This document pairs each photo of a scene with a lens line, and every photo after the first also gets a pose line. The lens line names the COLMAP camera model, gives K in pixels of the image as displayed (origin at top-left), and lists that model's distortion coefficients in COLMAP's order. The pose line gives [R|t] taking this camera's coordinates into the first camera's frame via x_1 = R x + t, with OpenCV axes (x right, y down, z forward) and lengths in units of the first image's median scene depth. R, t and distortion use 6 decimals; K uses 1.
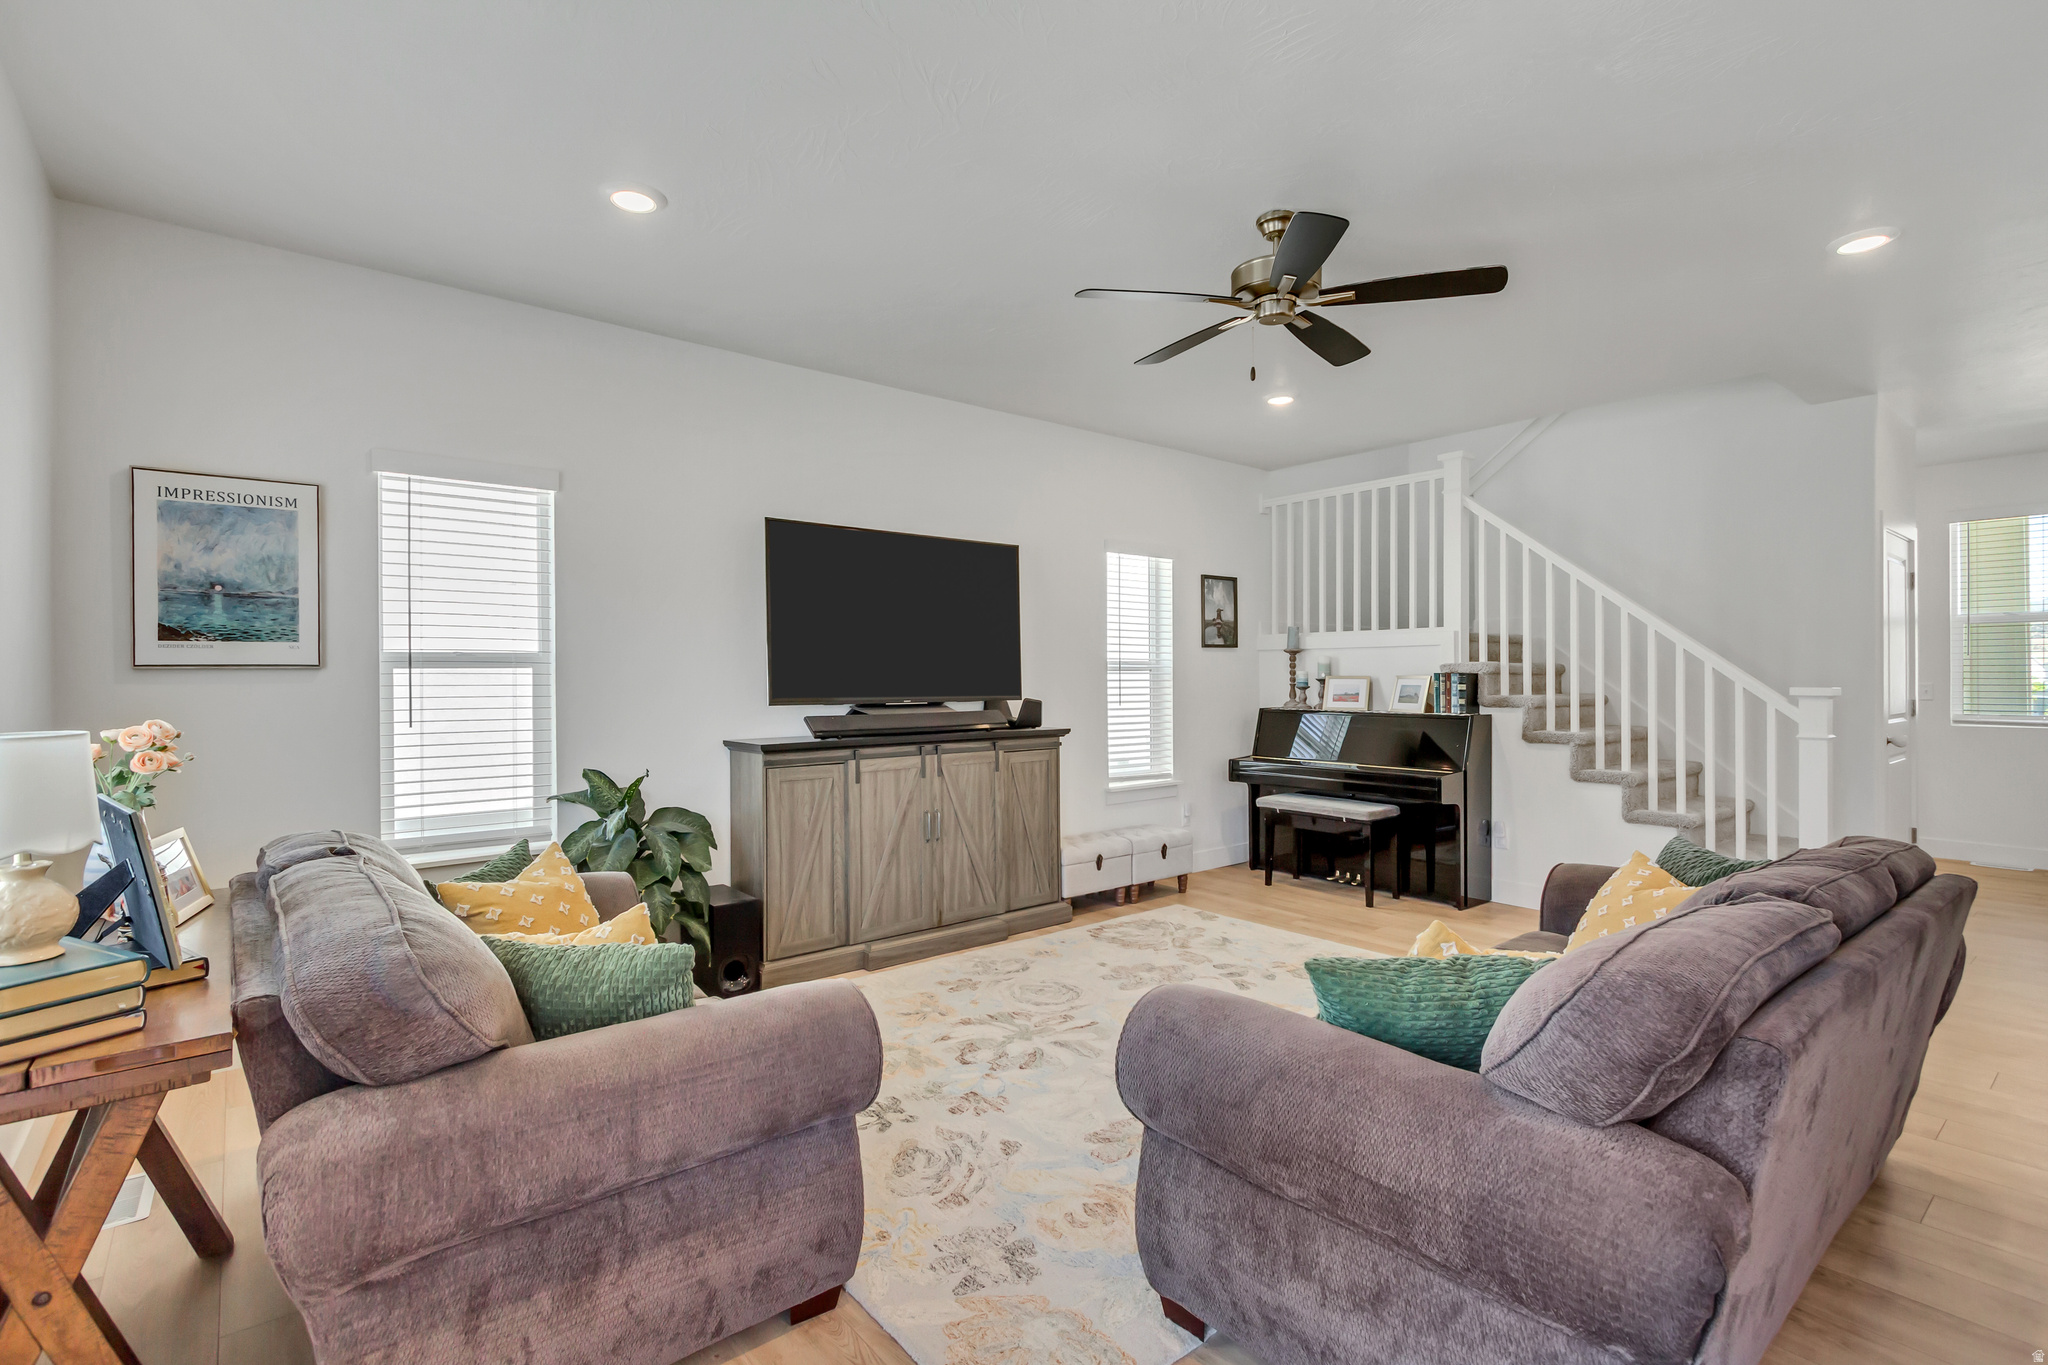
lens RADIAL K [[948.3, 0, 1017.3], [0, 948.3, 671.9], [0, 0, 1]] dist [0.011117, -0.002198]
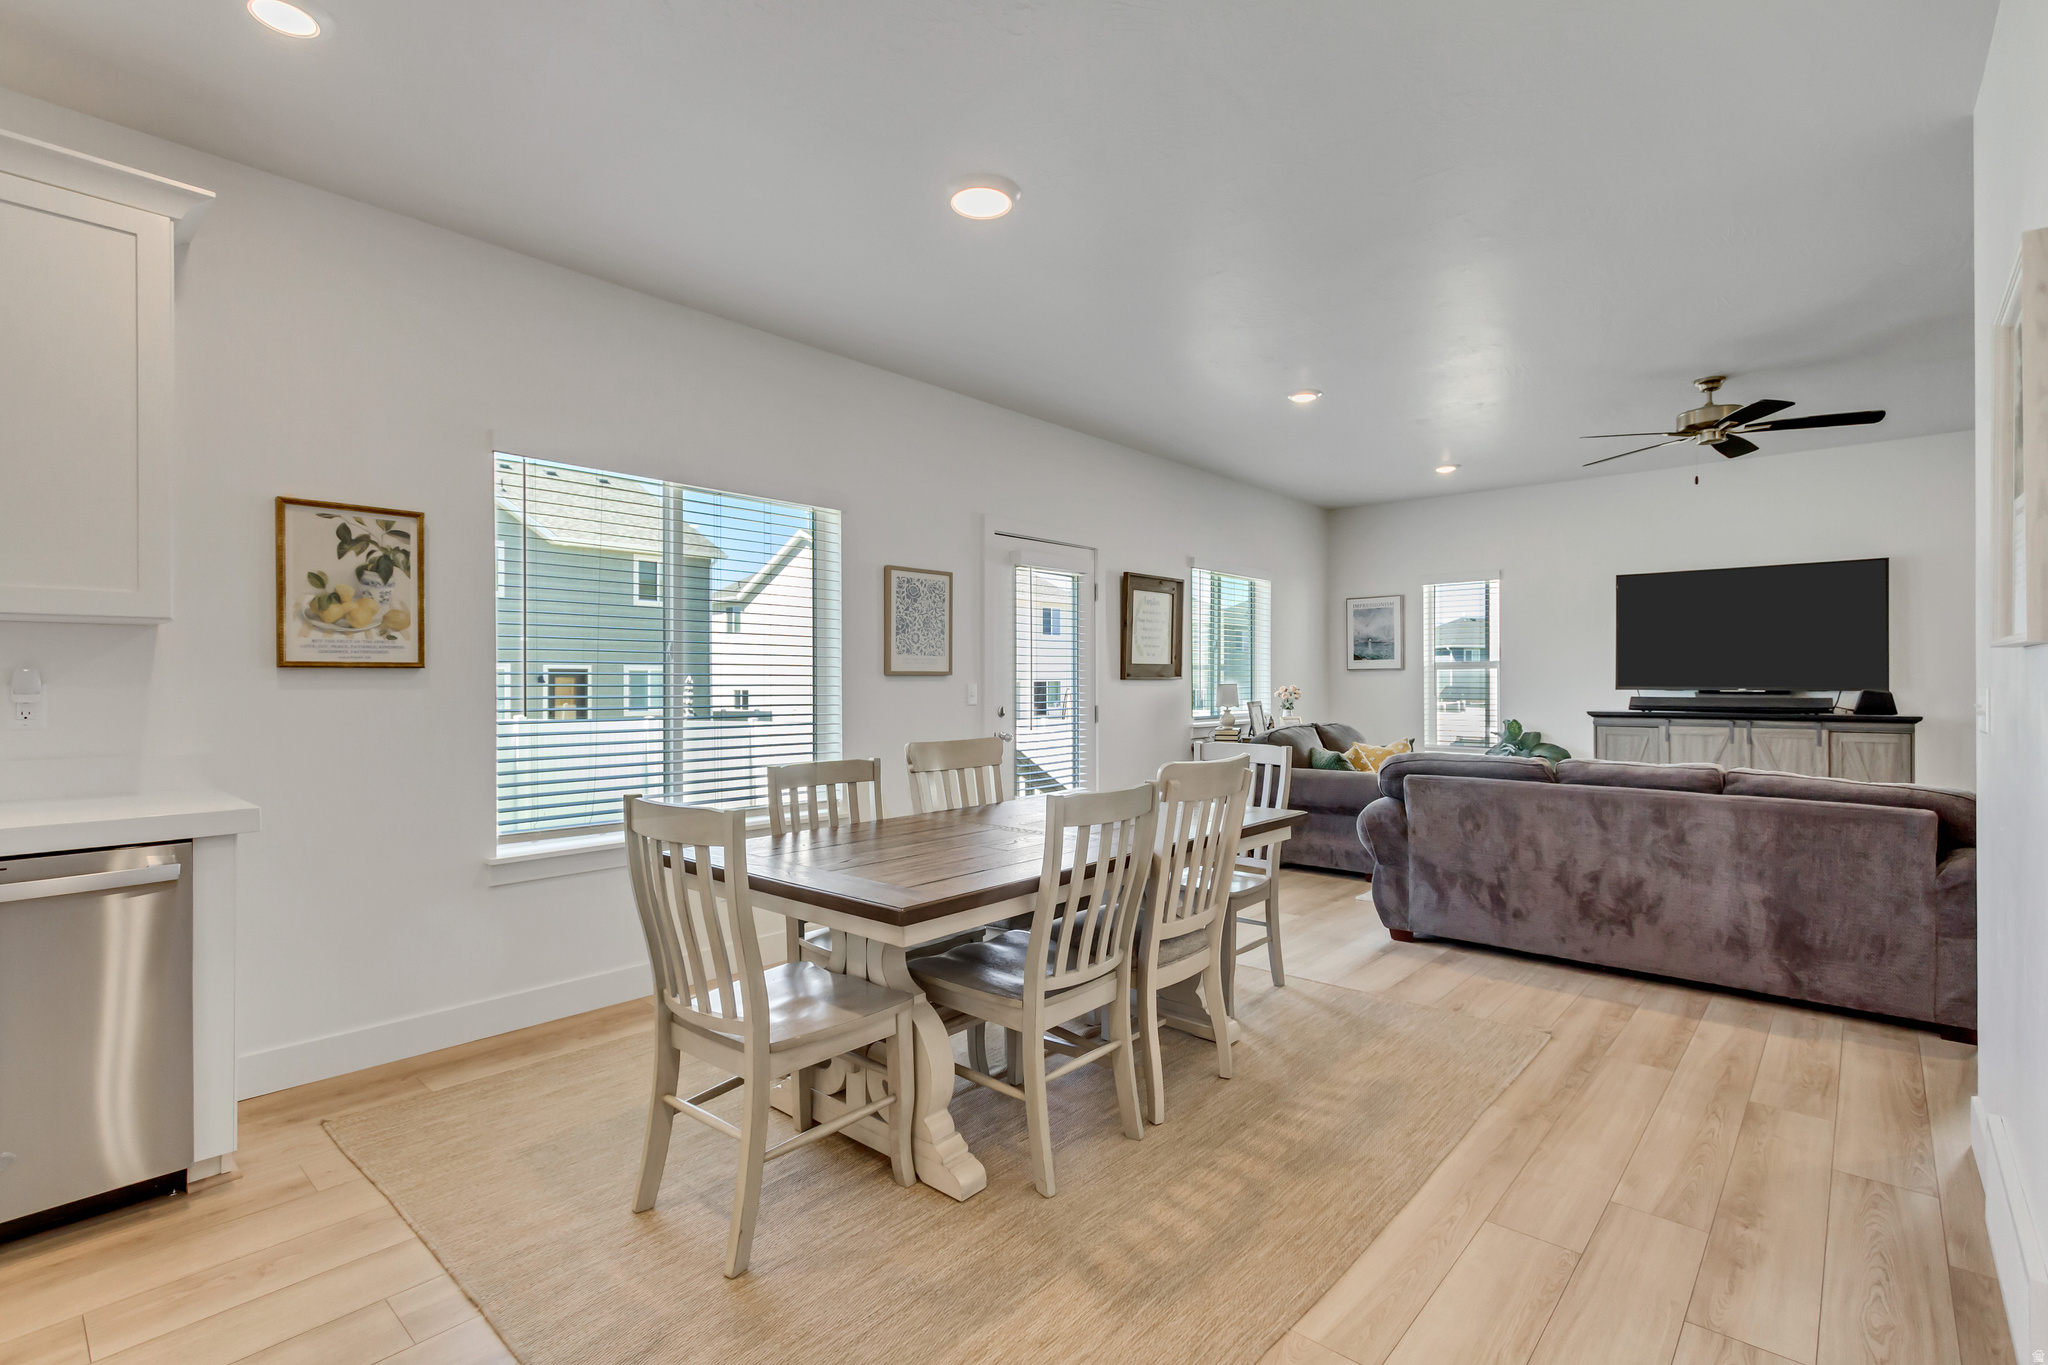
lens RADIAL K [[948.3, 0, 1024.0], [0, 948.3, 681.7], [0, 0, 1]] dist [0.011117, -0.002198]
pose [[0.154543, 0.003062, -0.987981, 1.123496], [0.005998, 0.999974, 0.004037, 0.008318], [0.987968, -0.006550, 0.154521, -0.249713]]
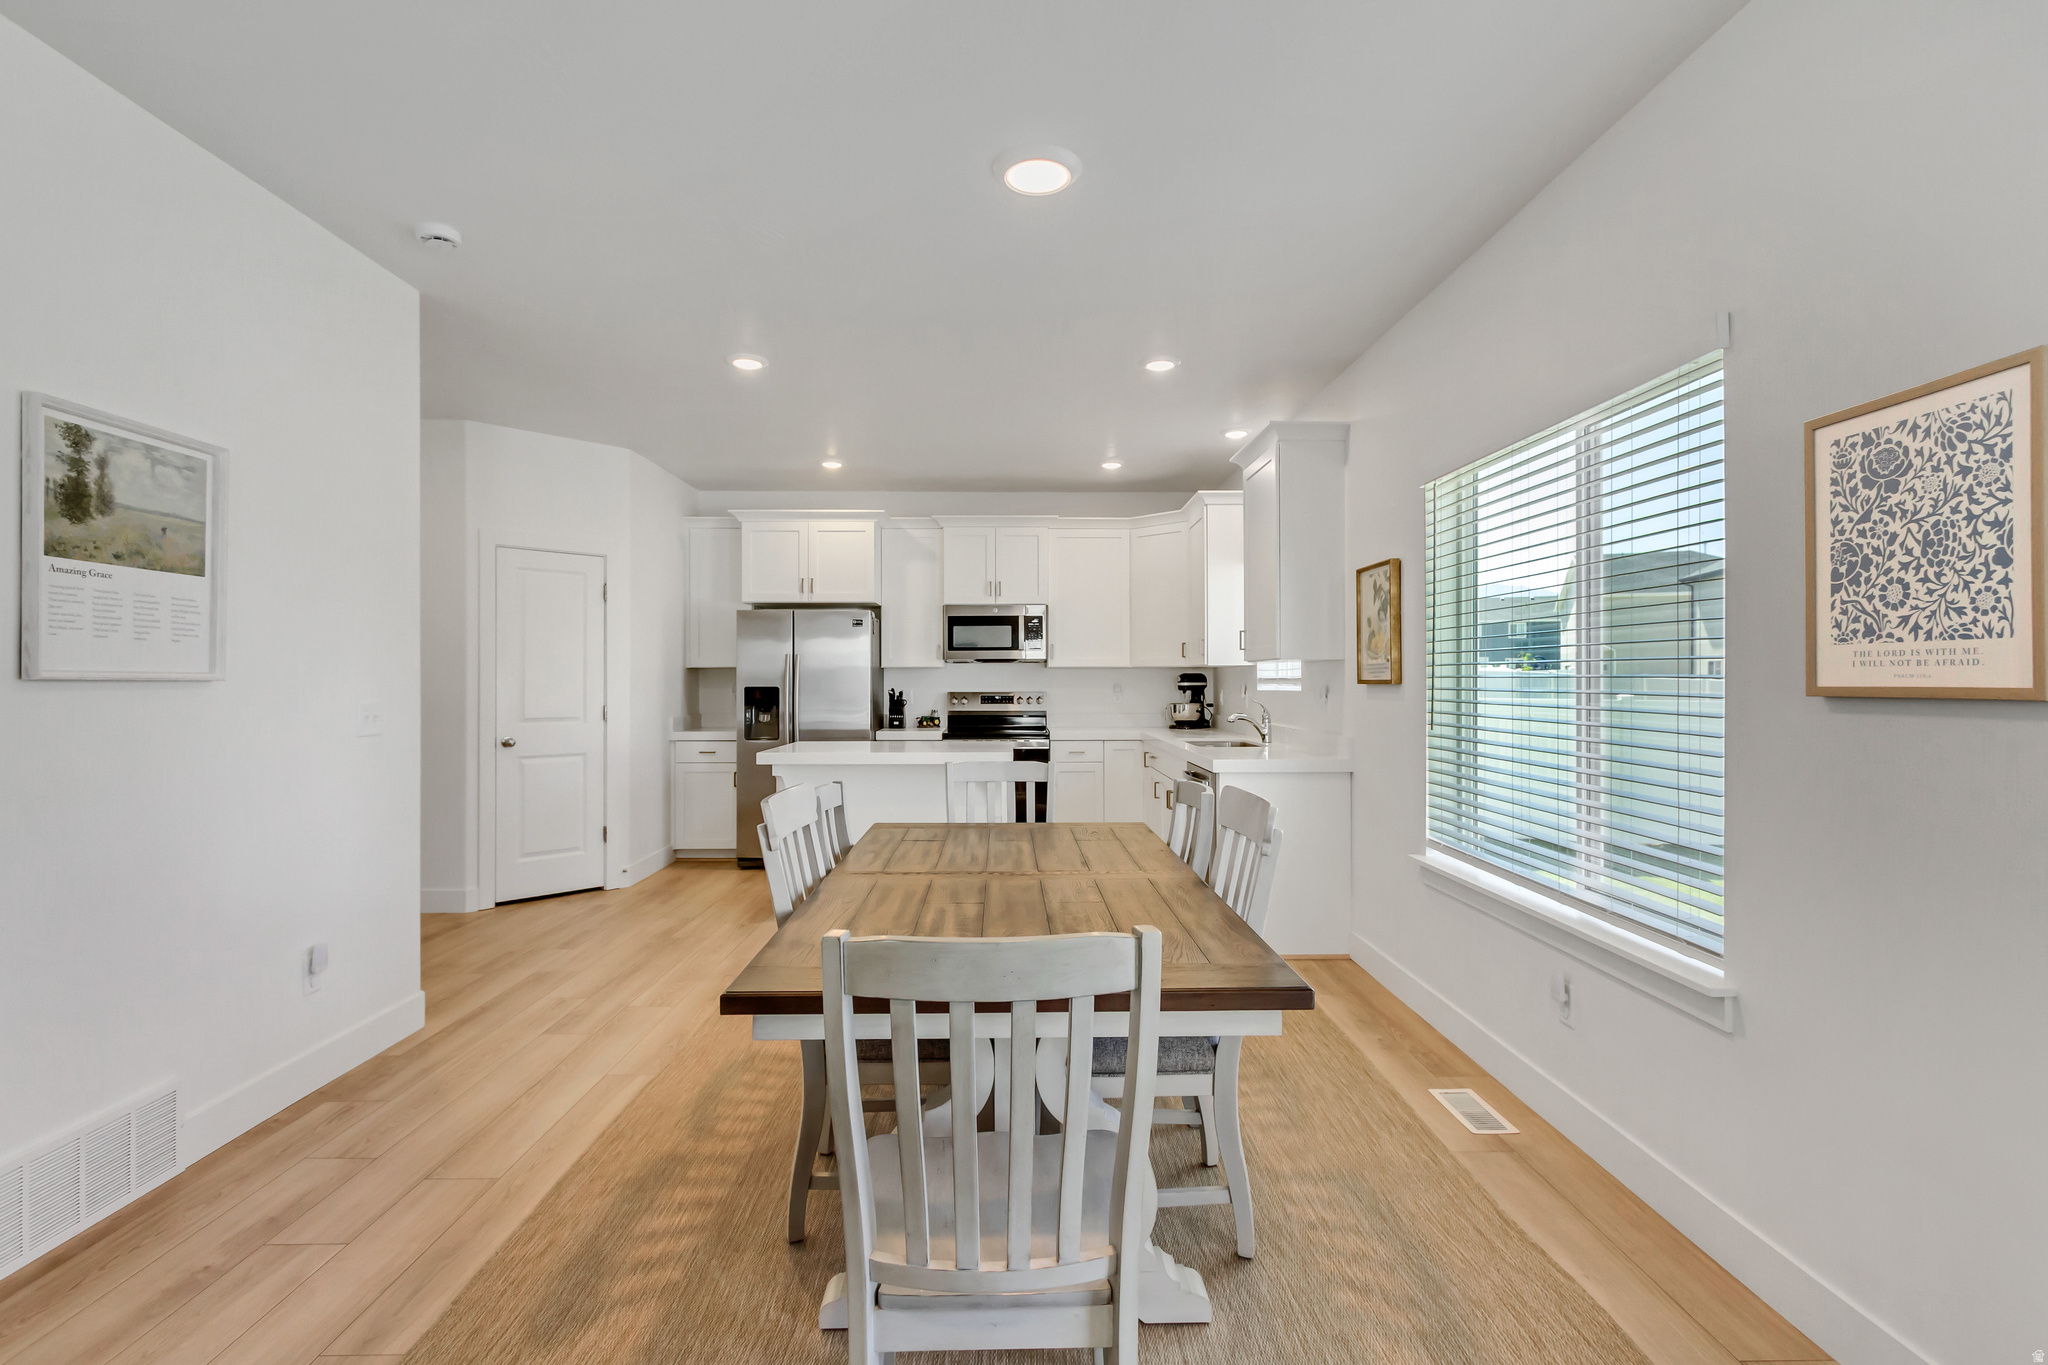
lens RADIAL K [[948.3, 0, 1012.4], [0, 948.3, 686.3], [0, 0, 1]] dist [0.011117, -0.002198]
pose [[-0.773926, -0.002419, 0.633272, 0.090646], [-0.001785, 0.999997, 0.001639, -0.000081], [-0.633274, 0.000138, -0.773928, 0.301352]]
